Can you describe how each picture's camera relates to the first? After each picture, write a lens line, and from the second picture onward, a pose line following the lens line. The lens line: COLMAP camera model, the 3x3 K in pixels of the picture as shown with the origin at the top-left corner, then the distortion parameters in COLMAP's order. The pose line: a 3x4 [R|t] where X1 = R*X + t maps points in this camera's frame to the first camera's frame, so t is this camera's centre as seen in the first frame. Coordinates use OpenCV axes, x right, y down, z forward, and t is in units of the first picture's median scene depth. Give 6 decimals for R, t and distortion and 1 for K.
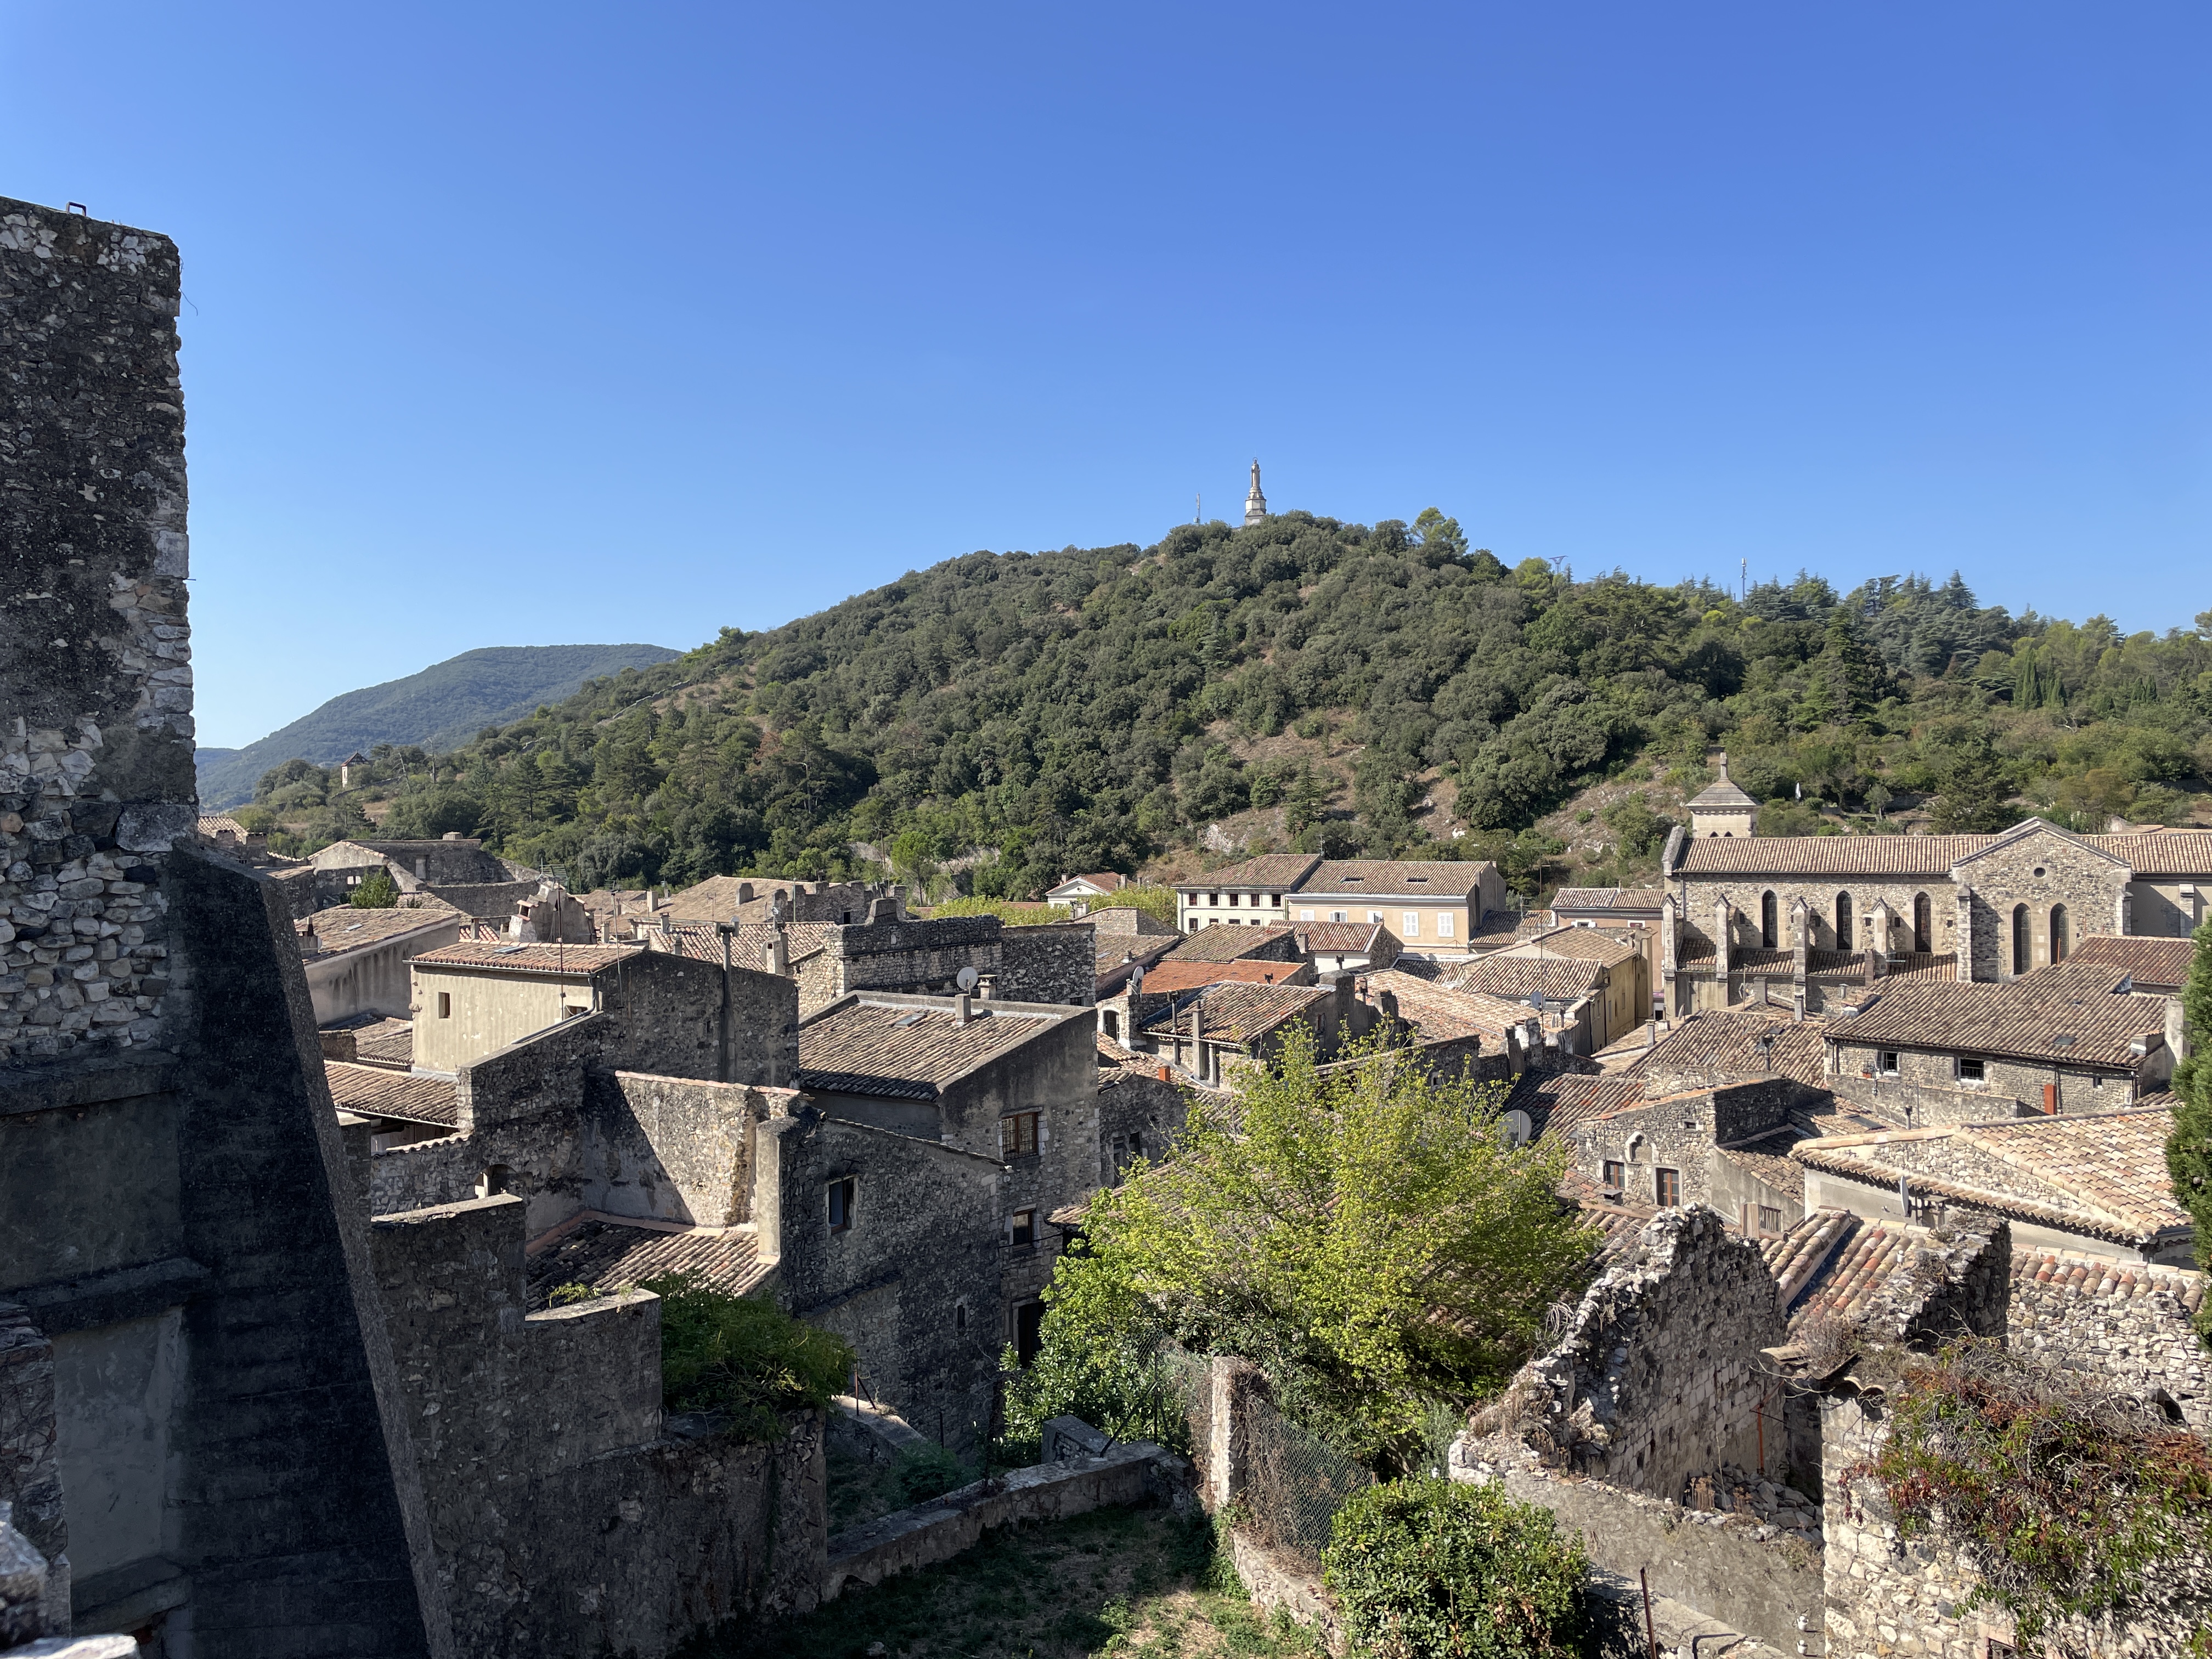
lens RADIAL K [[1662.4, 0, 1091.5], [0, 1662.4, 819.7], [0, 0, 1]] dist [0.096054, -0.119641]
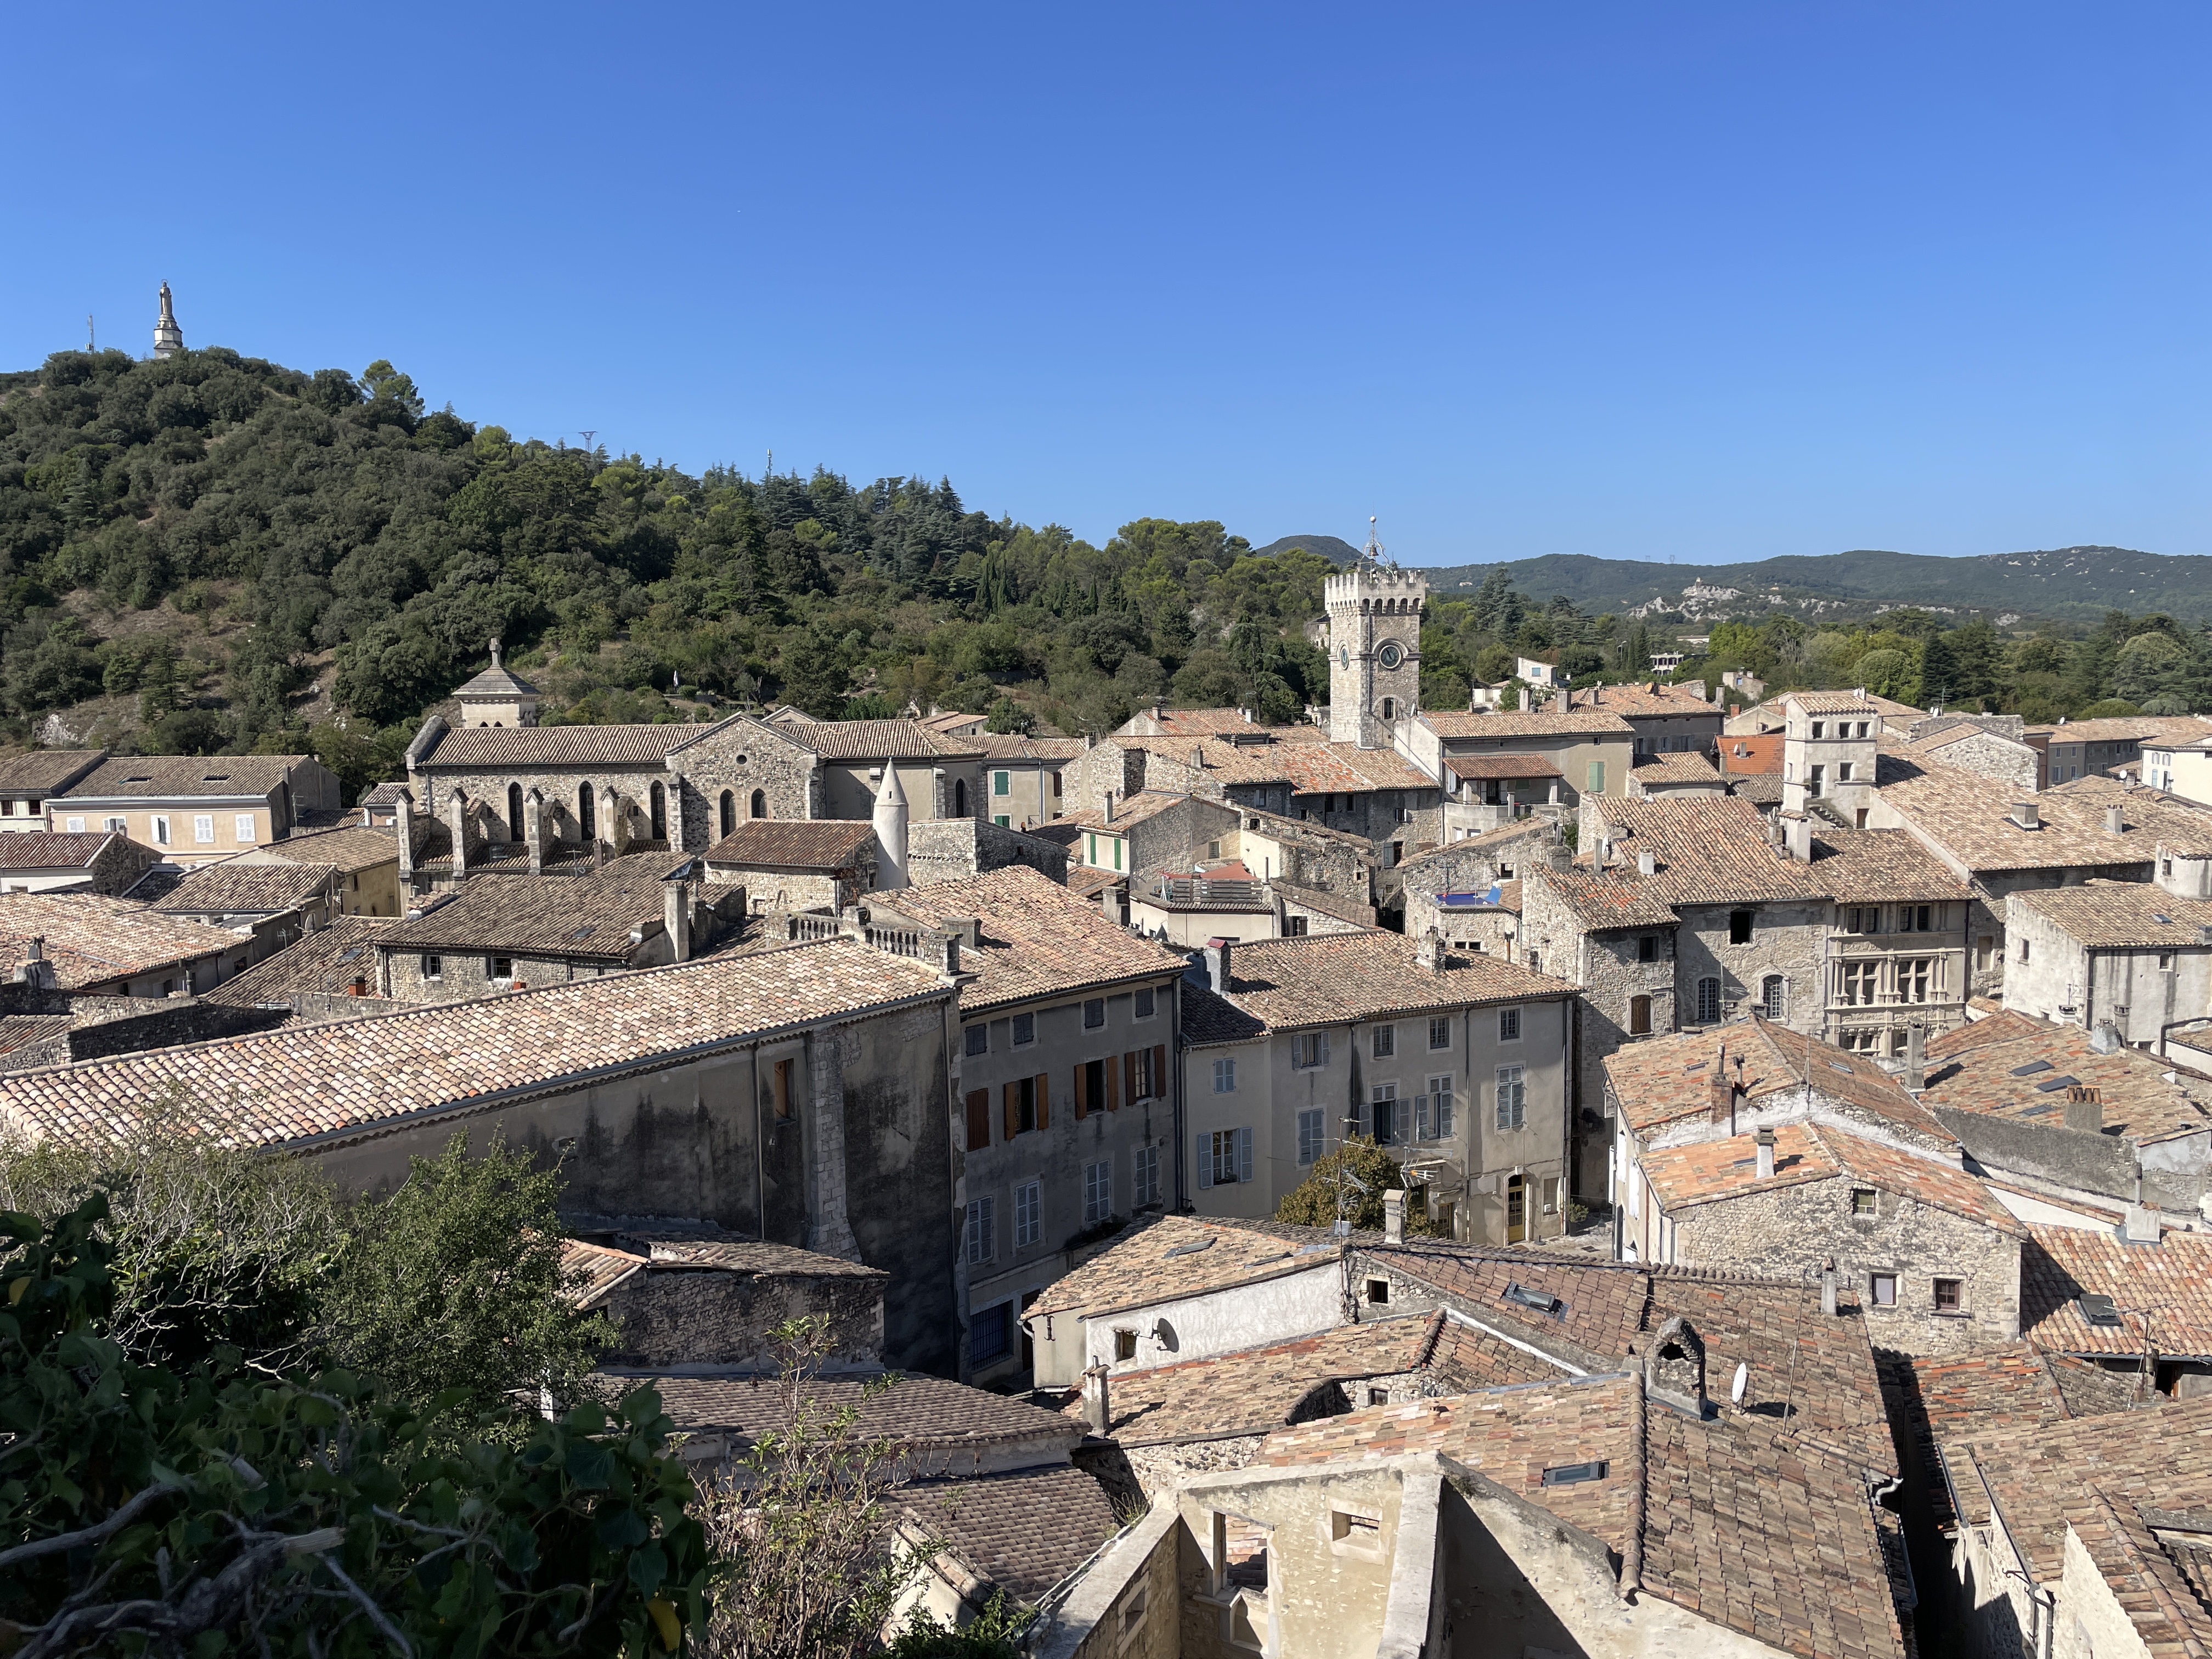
lens RADIAL K [[1665.7, 0, 1107.5], [0, 1665.7, 838.5], [0, 0, 1]] dist [0.094852, -0.120072]
pose [[0.865634, -0.045196, 0.498633, 0.215229], [0.005426, 0.996706, 0.080923, -0.002302], [-0.500648, -0.067344, 0.863028, -0.005321]]
